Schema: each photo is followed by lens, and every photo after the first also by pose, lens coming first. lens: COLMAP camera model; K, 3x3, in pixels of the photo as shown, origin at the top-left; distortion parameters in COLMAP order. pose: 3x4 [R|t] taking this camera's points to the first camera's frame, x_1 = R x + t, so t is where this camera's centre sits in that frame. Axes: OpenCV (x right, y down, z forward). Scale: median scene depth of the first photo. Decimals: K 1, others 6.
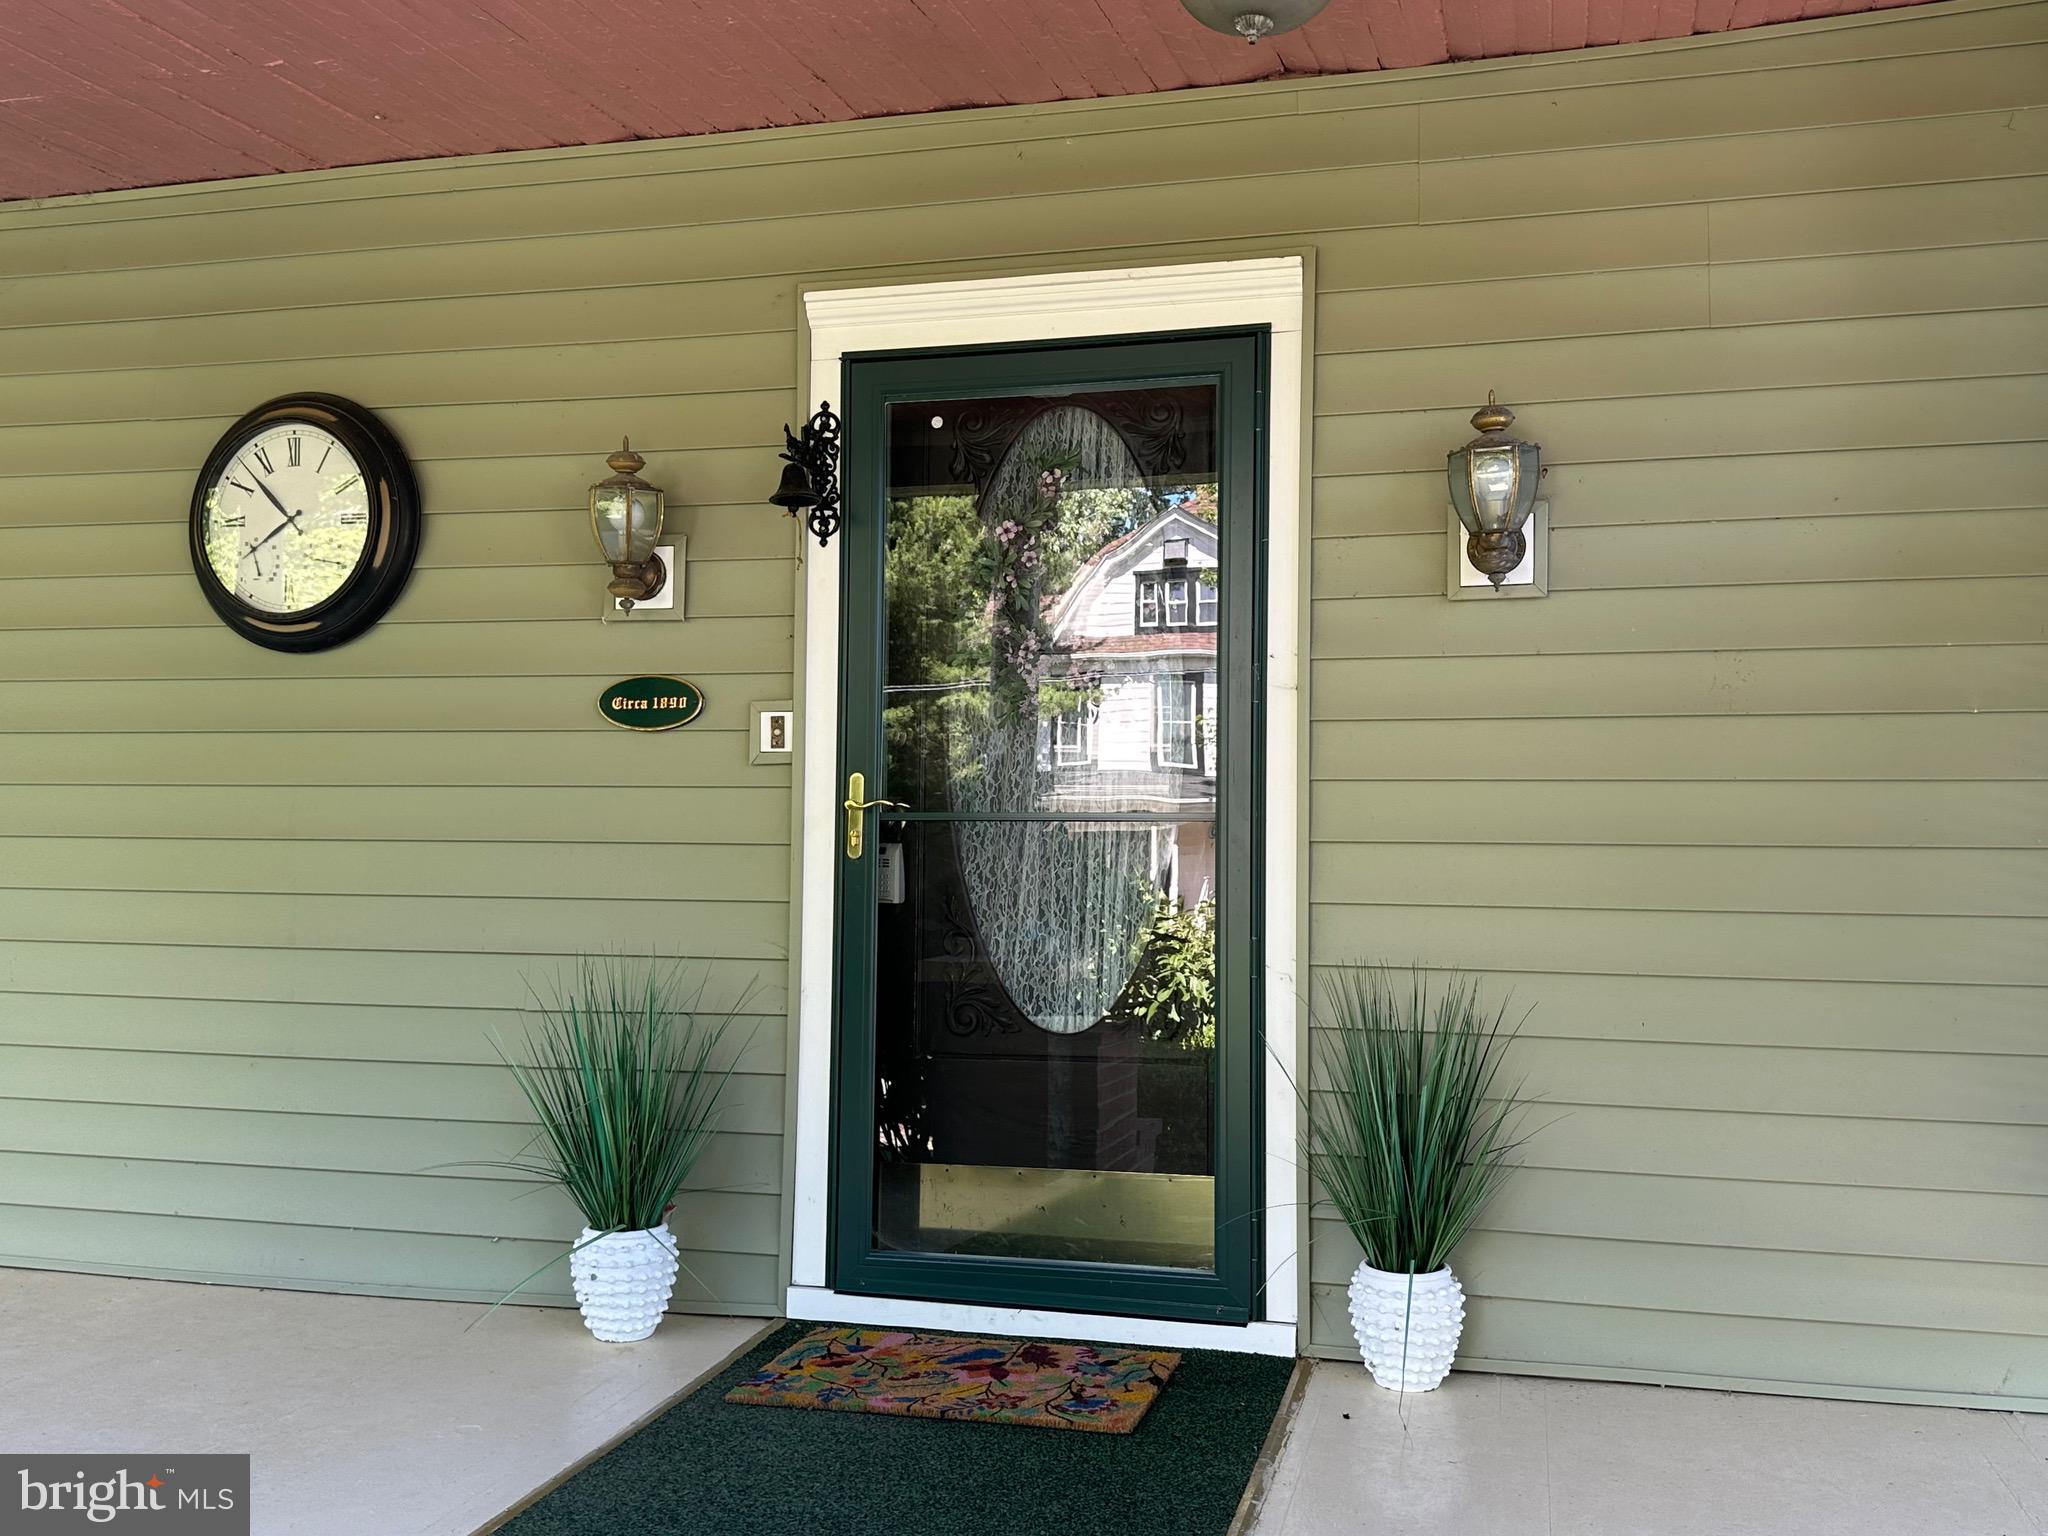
lens RADIAL K [[1962.8, 0, 1023.1], [0, 1962.8, 768.3], [0, 0, 1]] dist [-0.001480, 0.000000]
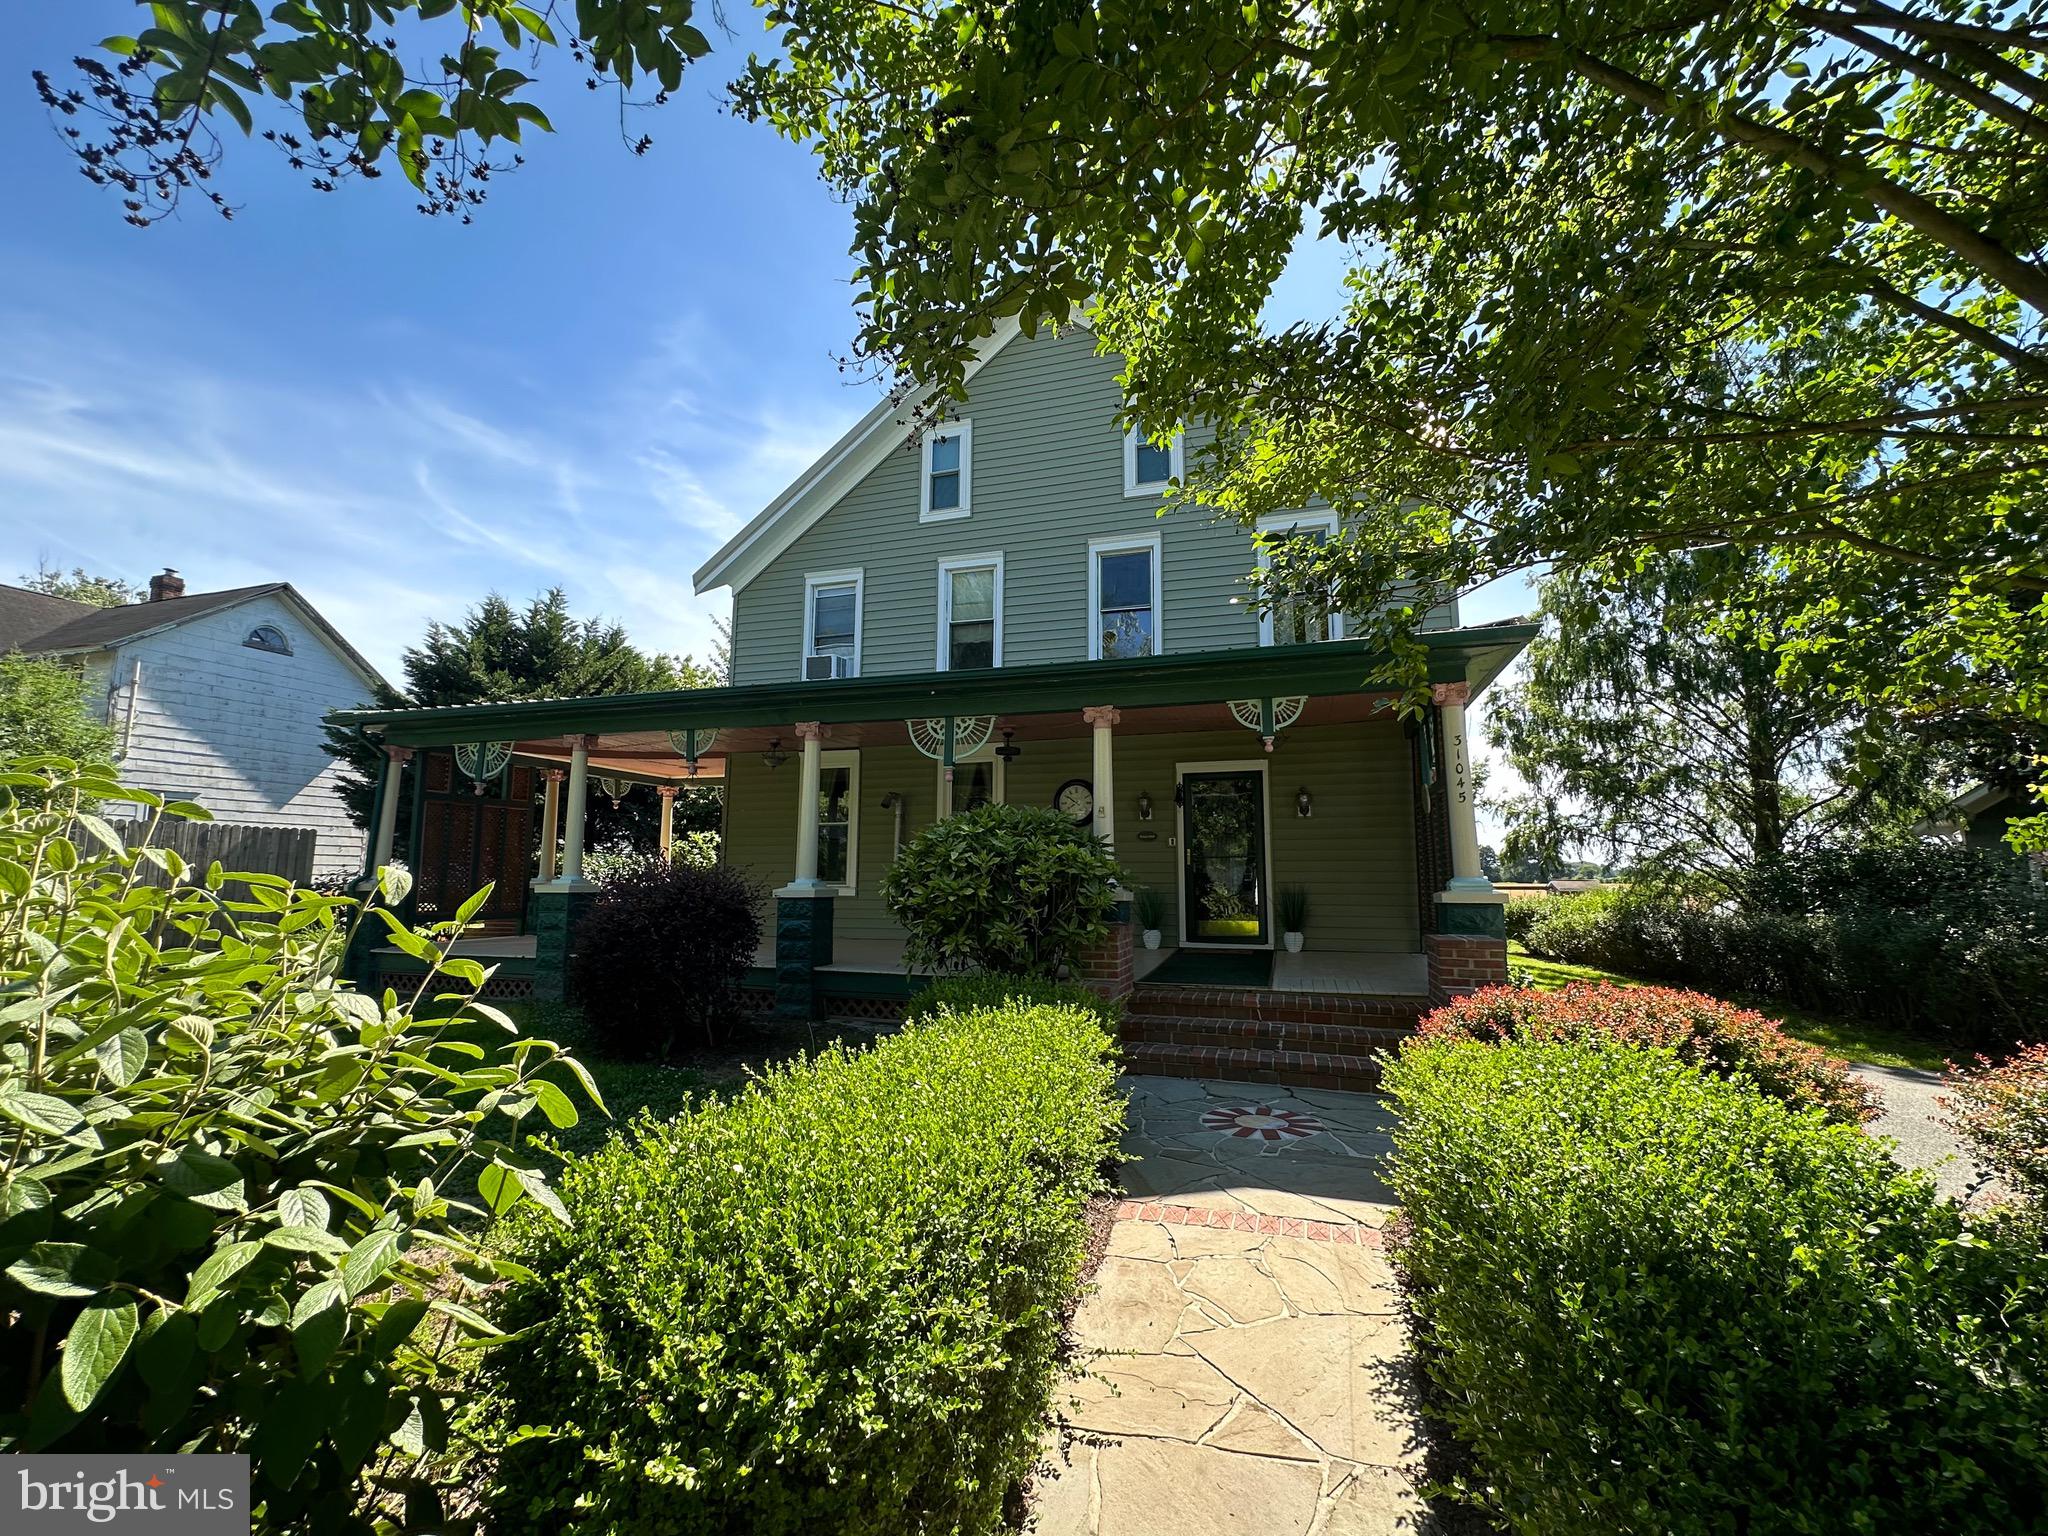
lens RADIAL K [[819.3, 0, 1027.6], [0, 819.3, 765.4], [0, 0, 1]] dist [-0.000326, -0.000001]
pose [[0.999574, -0.009301, -0.027674, -0.505696], [0.006108, 0.993540, -0.113318, 0.029952], [0.028549, 0.113100, 0.993173, -1.449048]]
